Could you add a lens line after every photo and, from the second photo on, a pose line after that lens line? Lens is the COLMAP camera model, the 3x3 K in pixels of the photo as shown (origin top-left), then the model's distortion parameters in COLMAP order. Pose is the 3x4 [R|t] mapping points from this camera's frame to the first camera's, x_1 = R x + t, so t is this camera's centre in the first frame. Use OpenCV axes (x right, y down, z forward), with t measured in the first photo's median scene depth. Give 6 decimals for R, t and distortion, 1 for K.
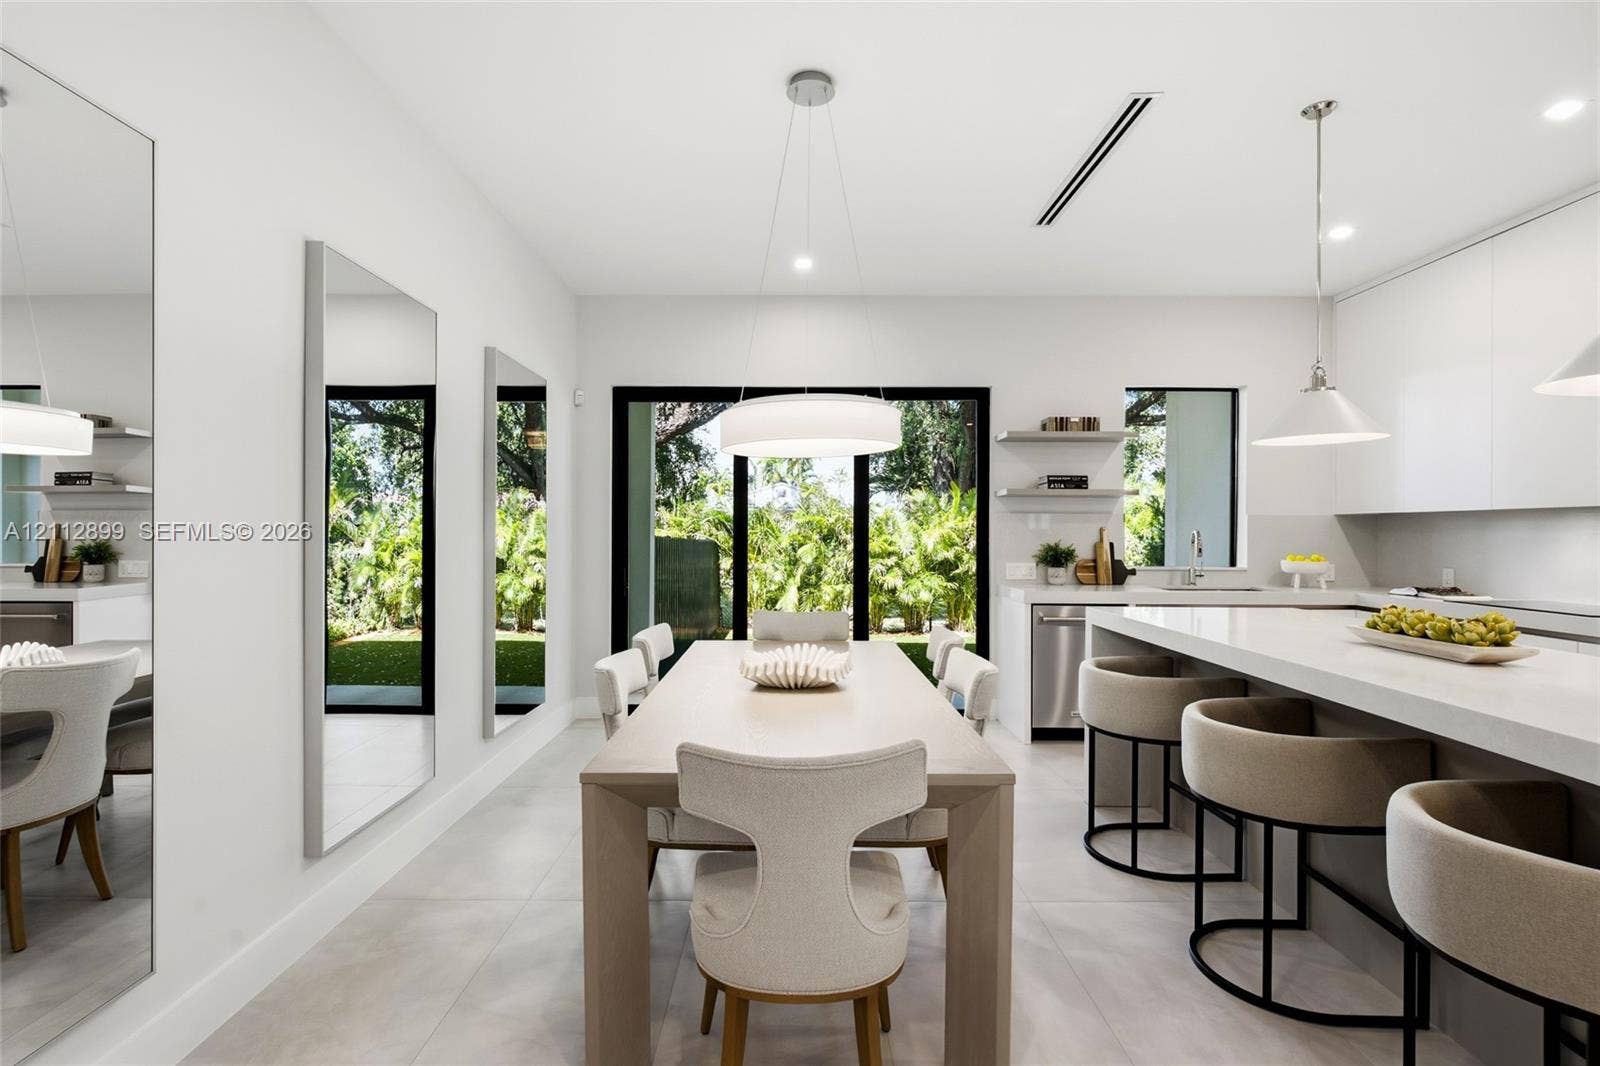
lens RADIAL K [[754.9, 0, 800.0], [0, 754.9, 533.0], [0, 0, 1]] dist [0.000872, 0.000384]
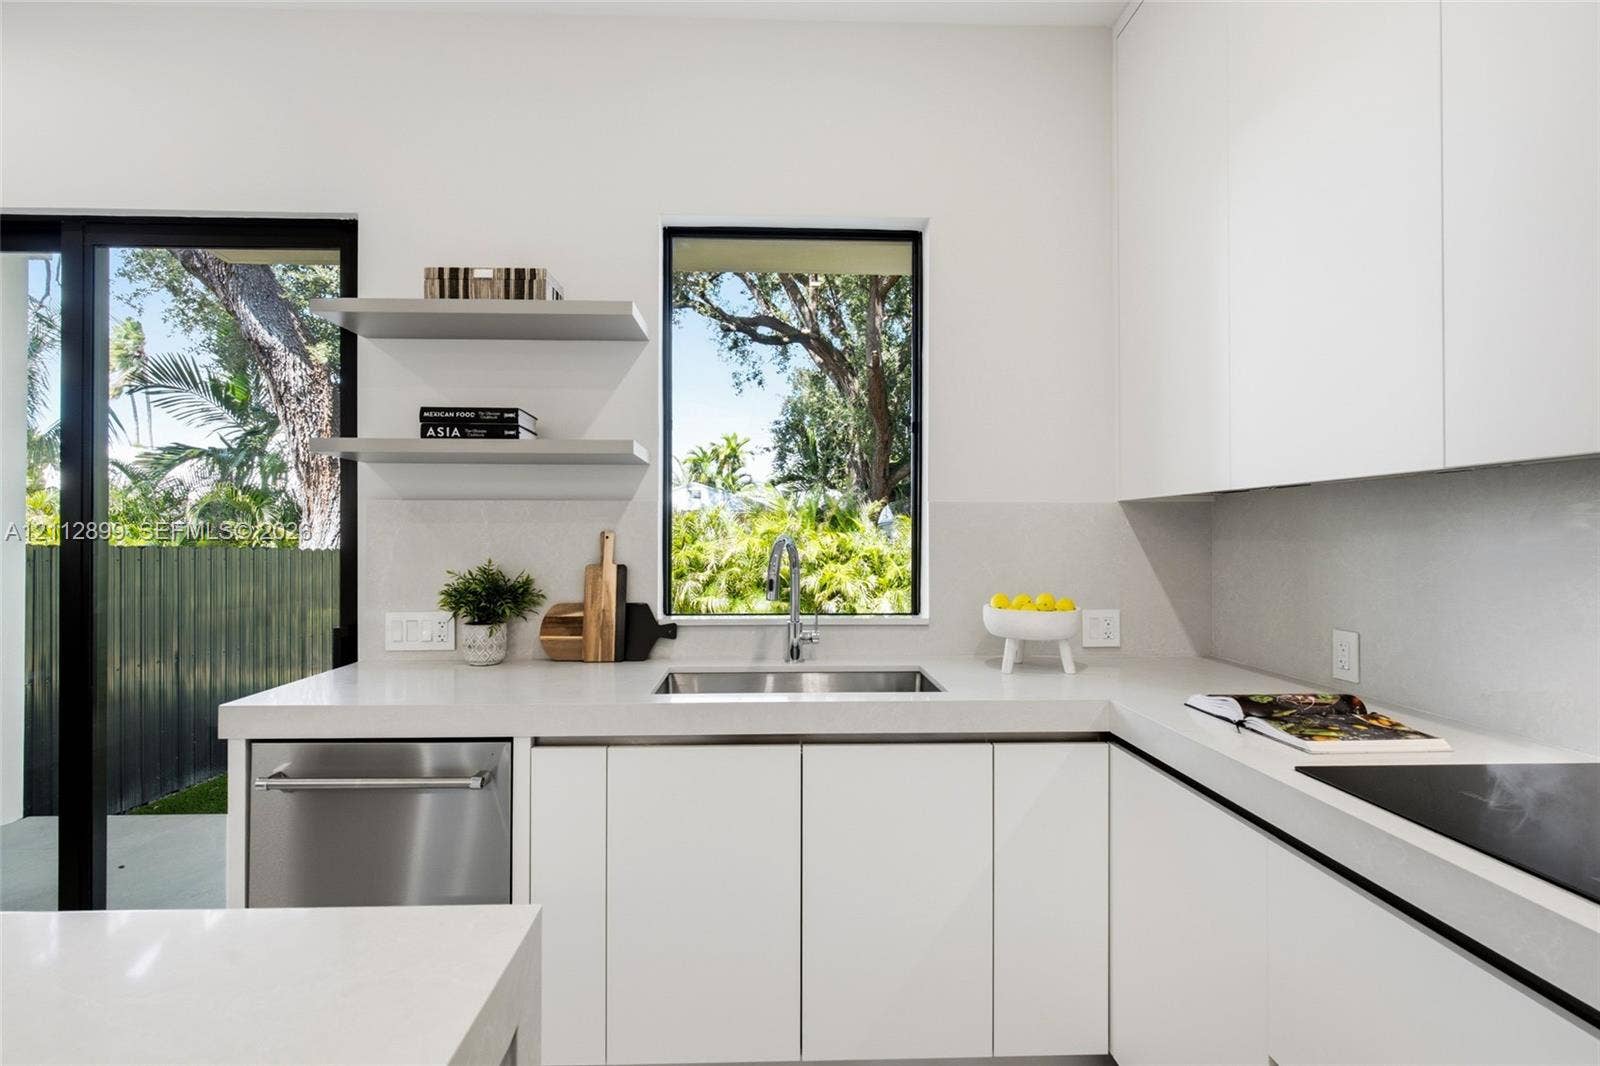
lens RADIAL K [[776.7, 0, 800.0], [0, 776.7, 533.0], [0, 0, 1]] dist [-0.001786, -0.000234]
pose [[0.999325, -0.005183, 0.036363, 0.502620], [0.005458, 0.999957, -0.007445, -0.002160], [-0.036323, 0.007639, 0.999311, 0.544623]]
